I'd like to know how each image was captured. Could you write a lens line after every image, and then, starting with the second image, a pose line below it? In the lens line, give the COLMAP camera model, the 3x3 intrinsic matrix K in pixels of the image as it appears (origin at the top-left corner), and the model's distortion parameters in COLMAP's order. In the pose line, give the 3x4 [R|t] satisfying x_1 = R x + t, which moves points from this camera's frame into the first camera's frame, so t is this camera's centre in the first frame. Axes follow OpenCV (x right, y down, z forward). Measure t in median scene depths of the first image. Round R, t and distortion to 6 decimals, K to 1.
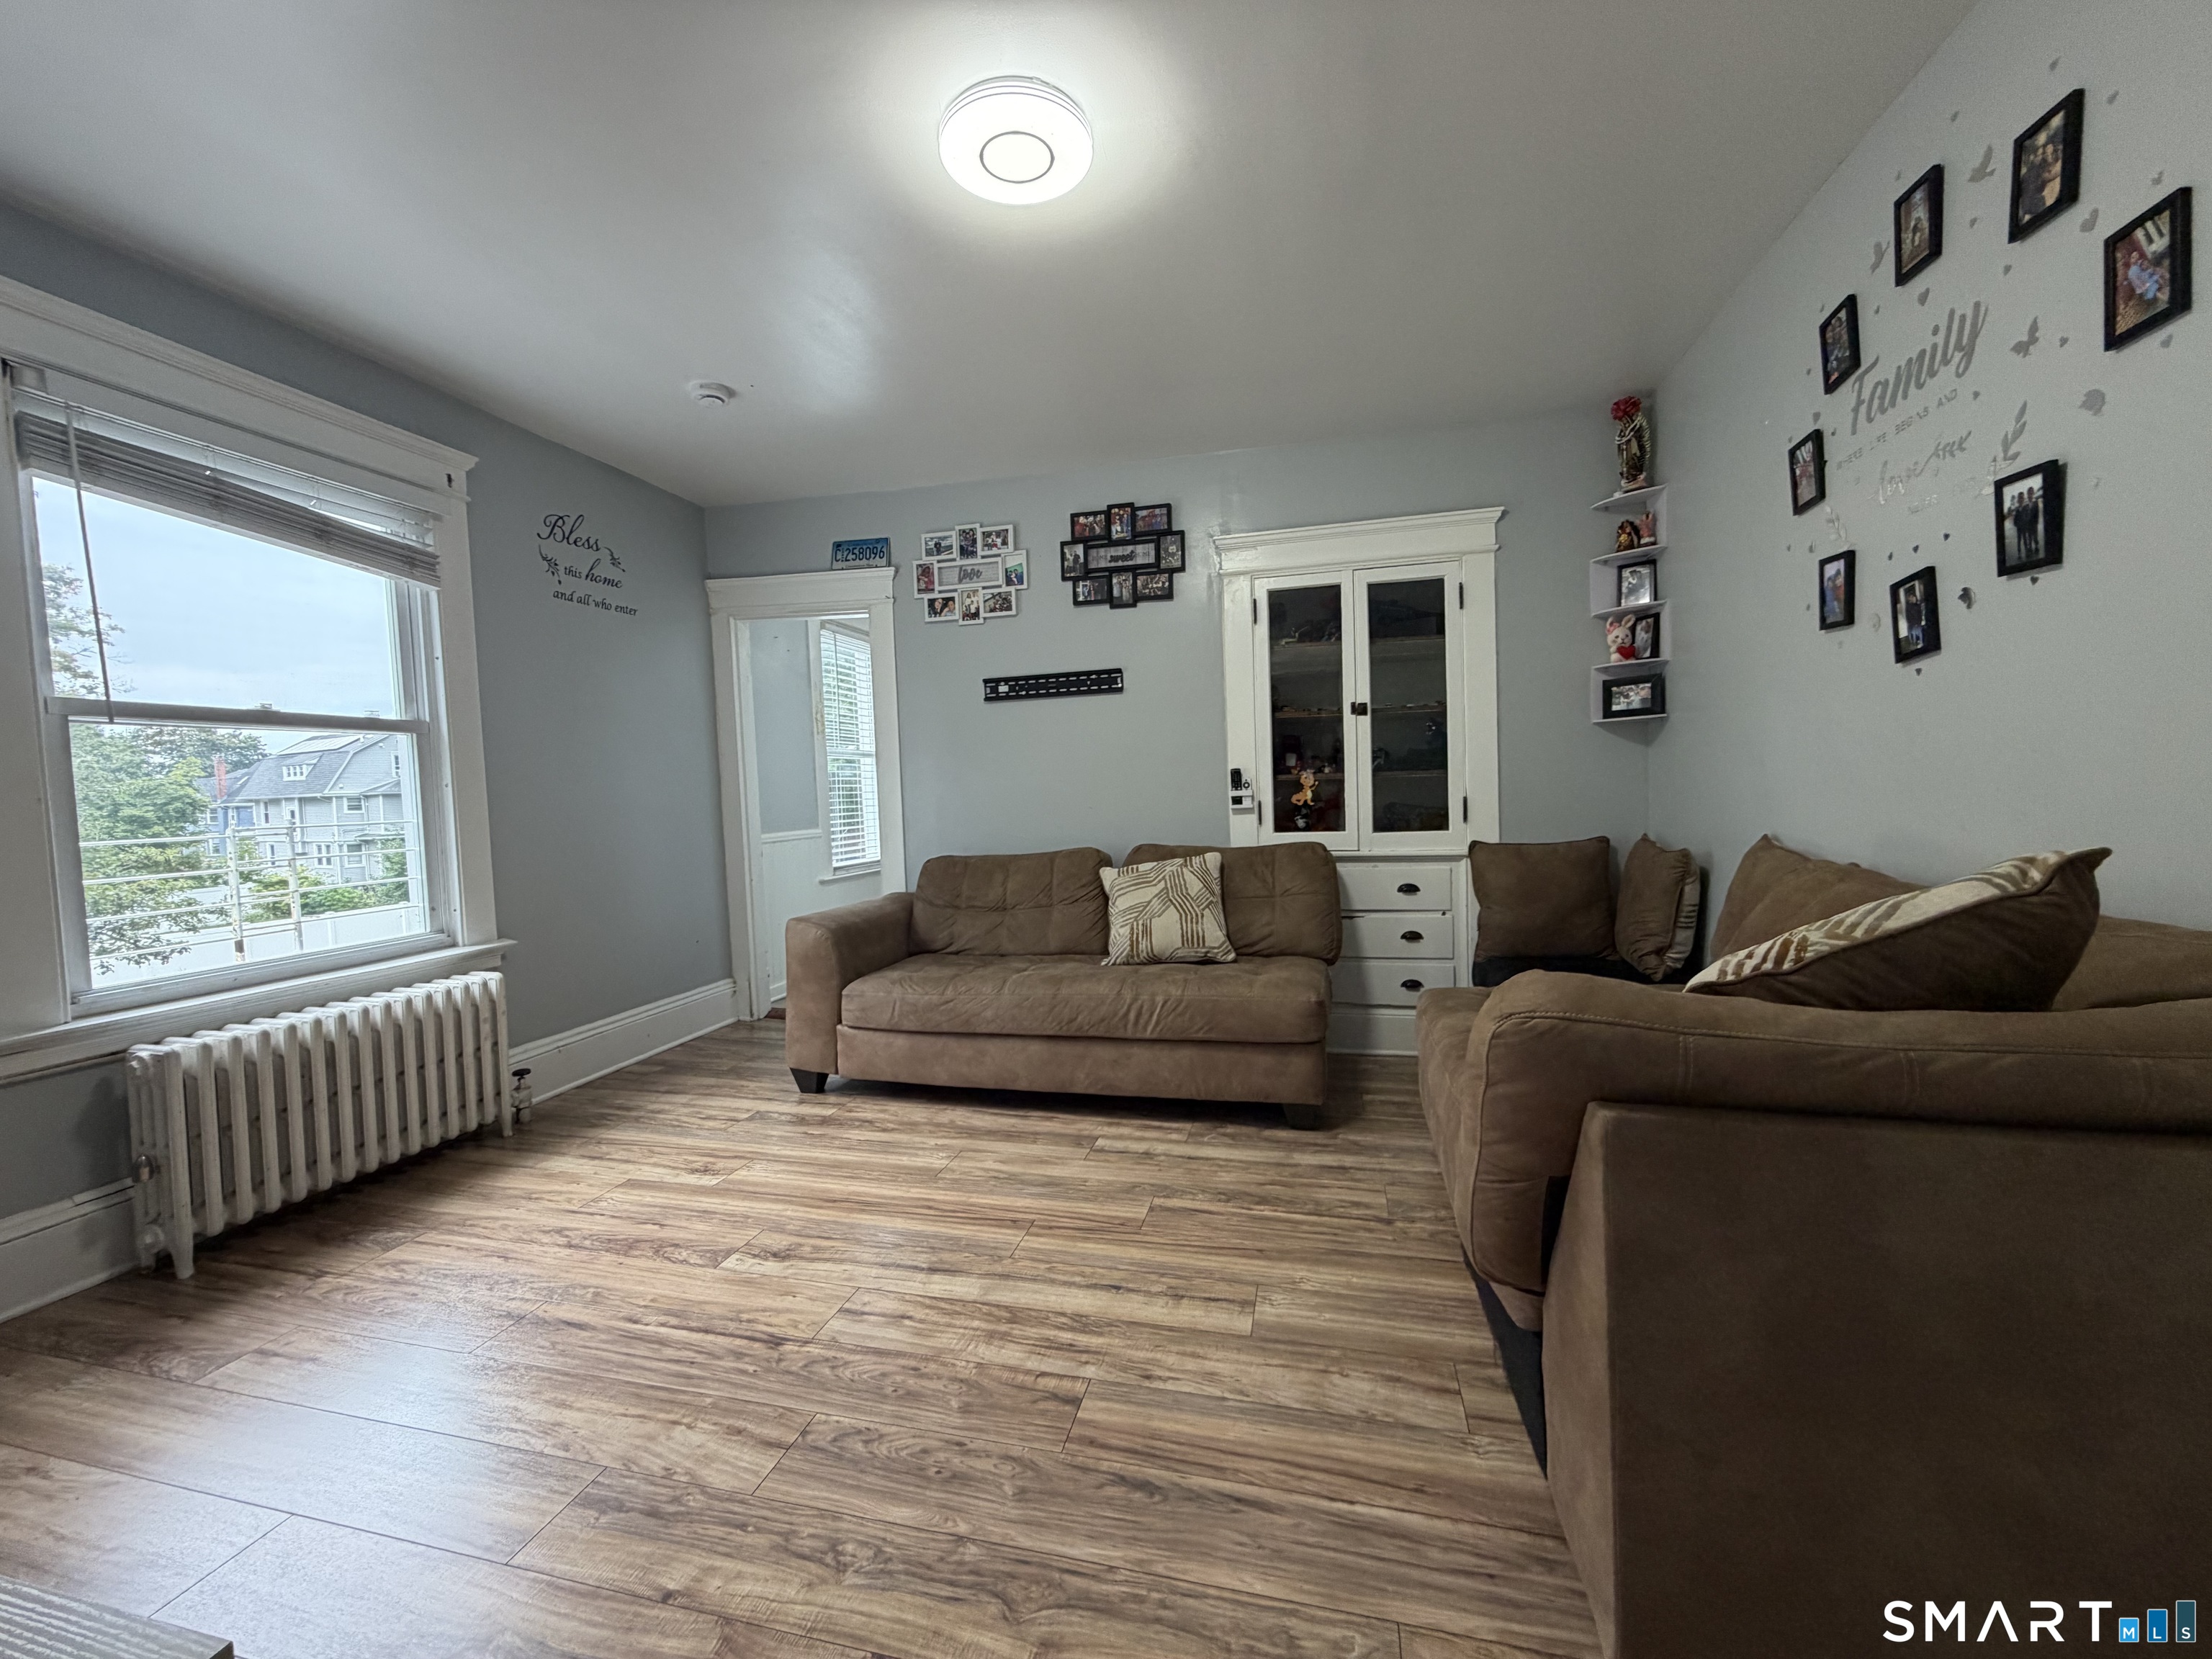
lens RADIAL K [[878.3, 0, 1098.9], [0, 878.3, 824.0], [0, 0, 1]] dist [-0.018295, -0.000331]
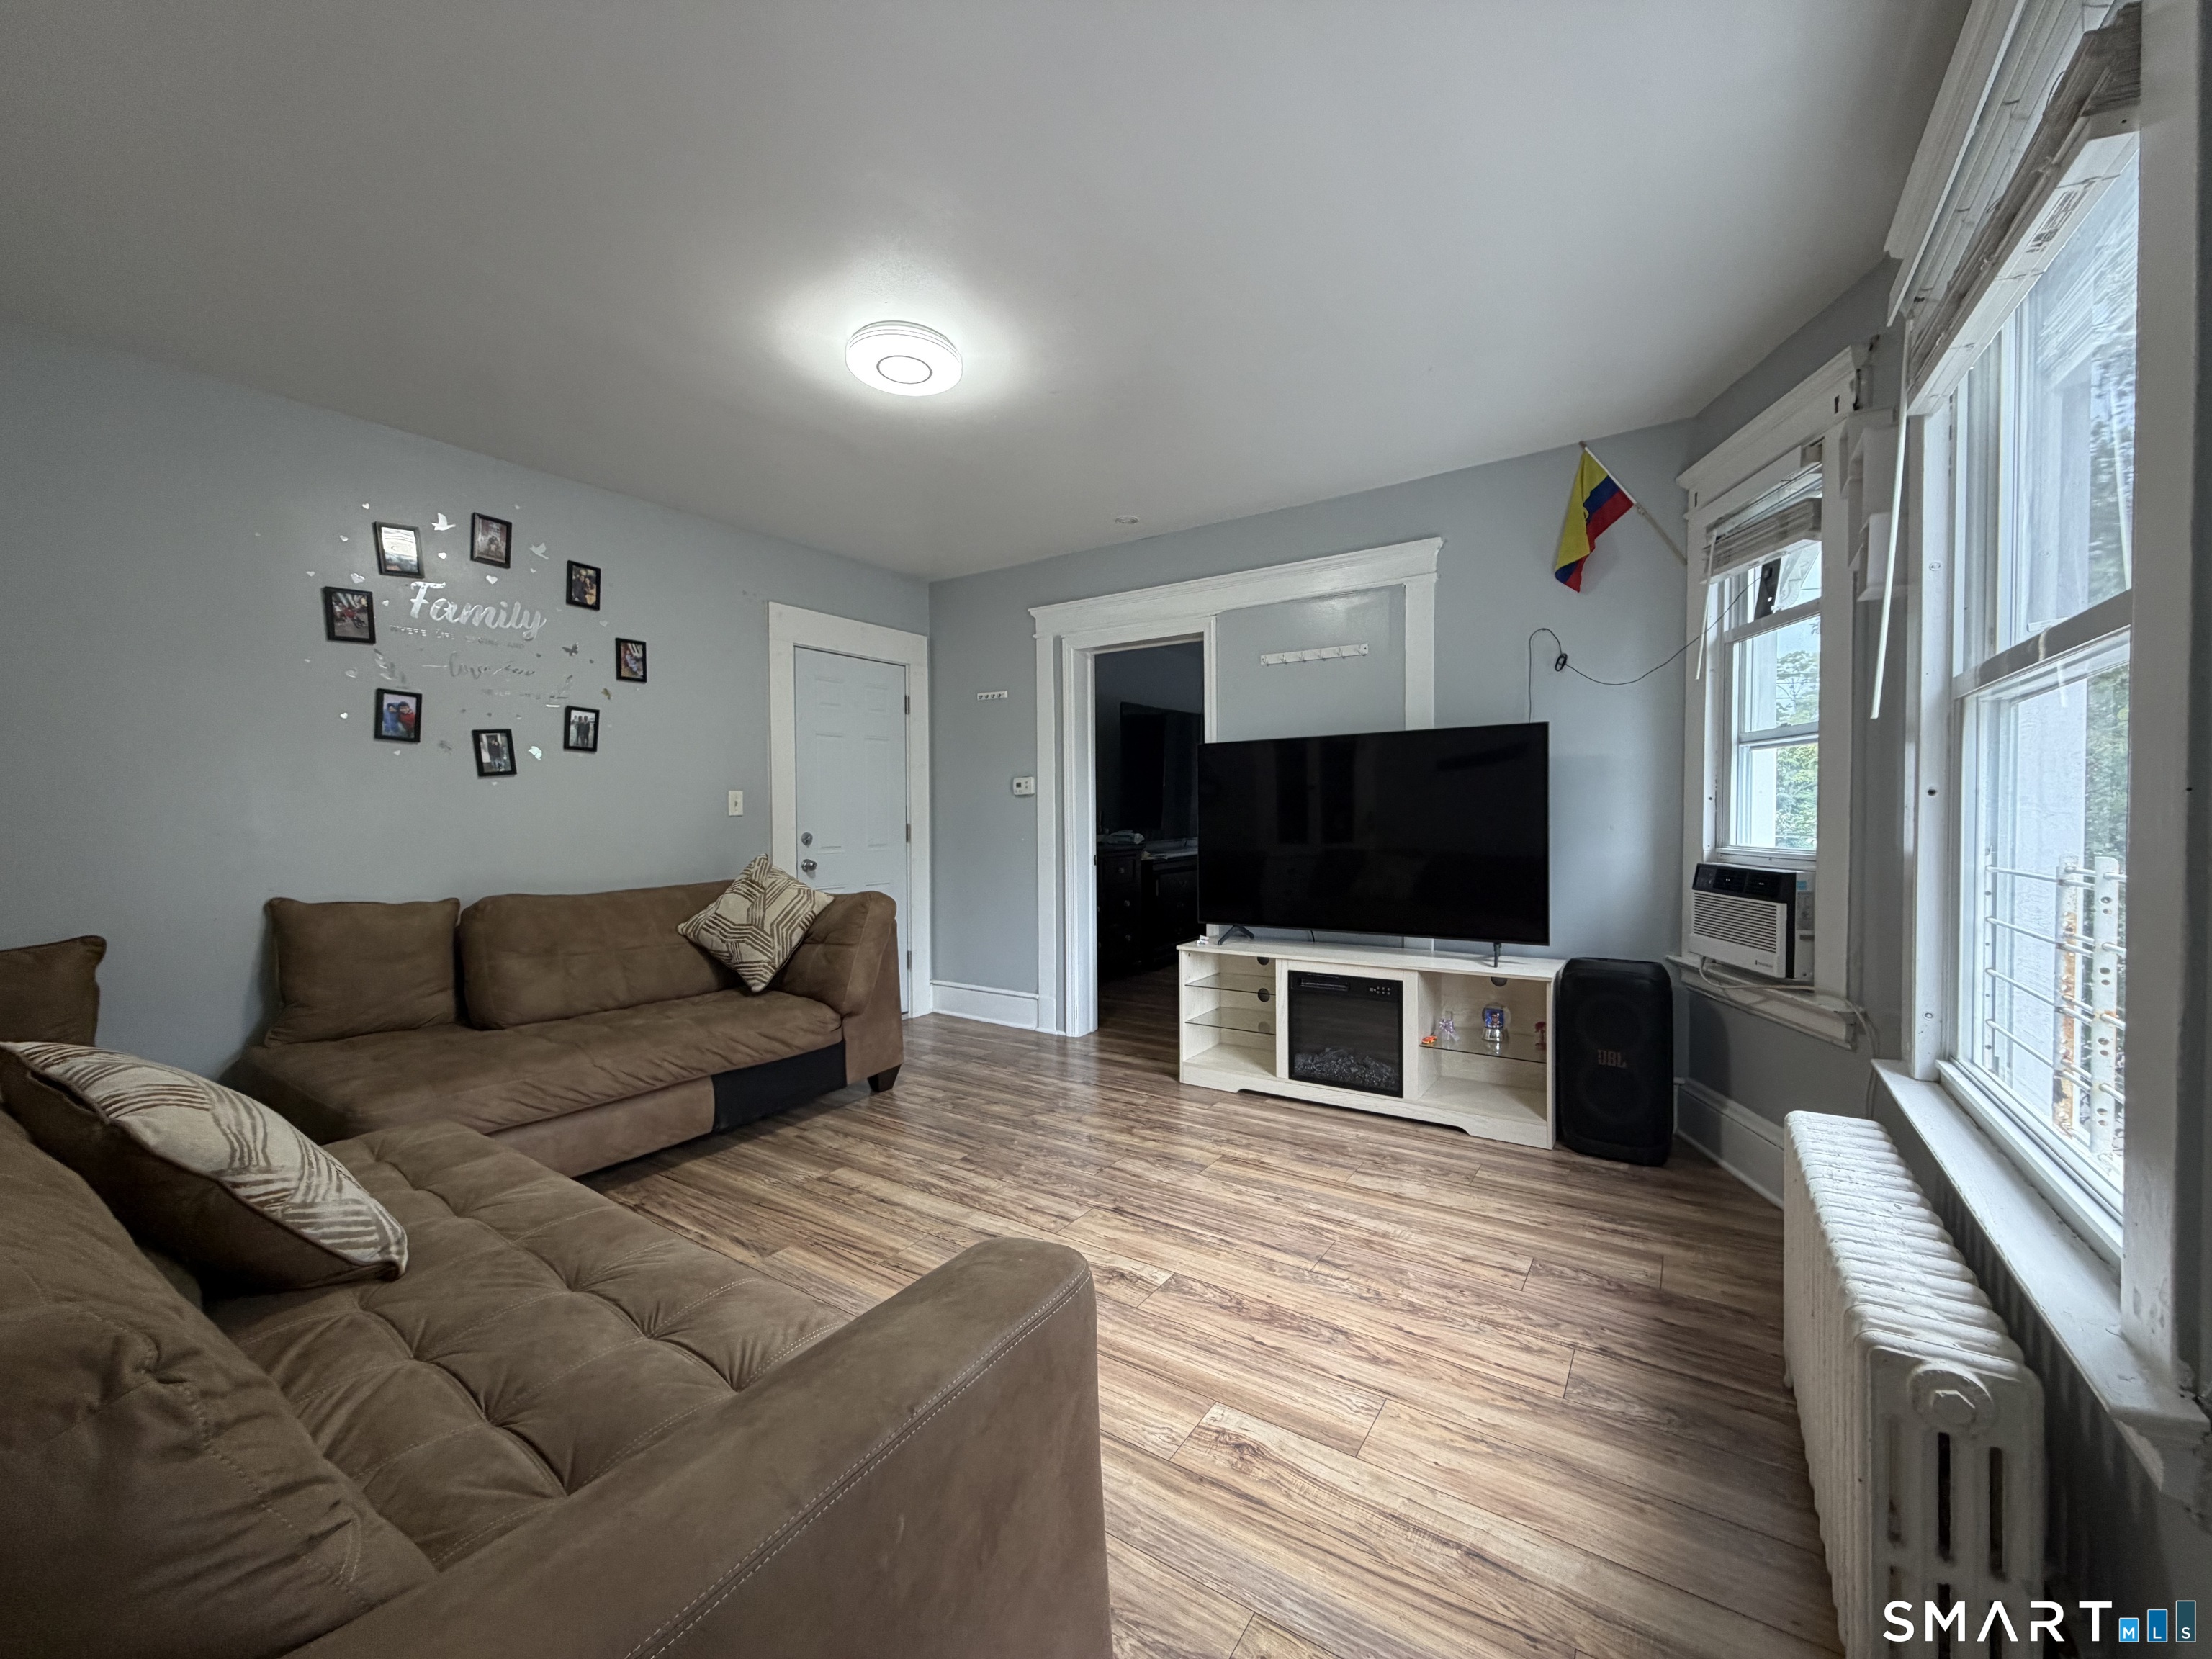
lens RADIAL K [[878.3, 0, 1106.0], [0, 878.3, 829.9], [0, 0, 1]] dist [-0.018295, -0.000331]
pose [[-0.942981, 0.028779, 0.331601, -0.758044], [0.047861, 0.997626, 0.049521, -0.097091], [-0.329388, 0.062568, -0.942119, 2.076262]]
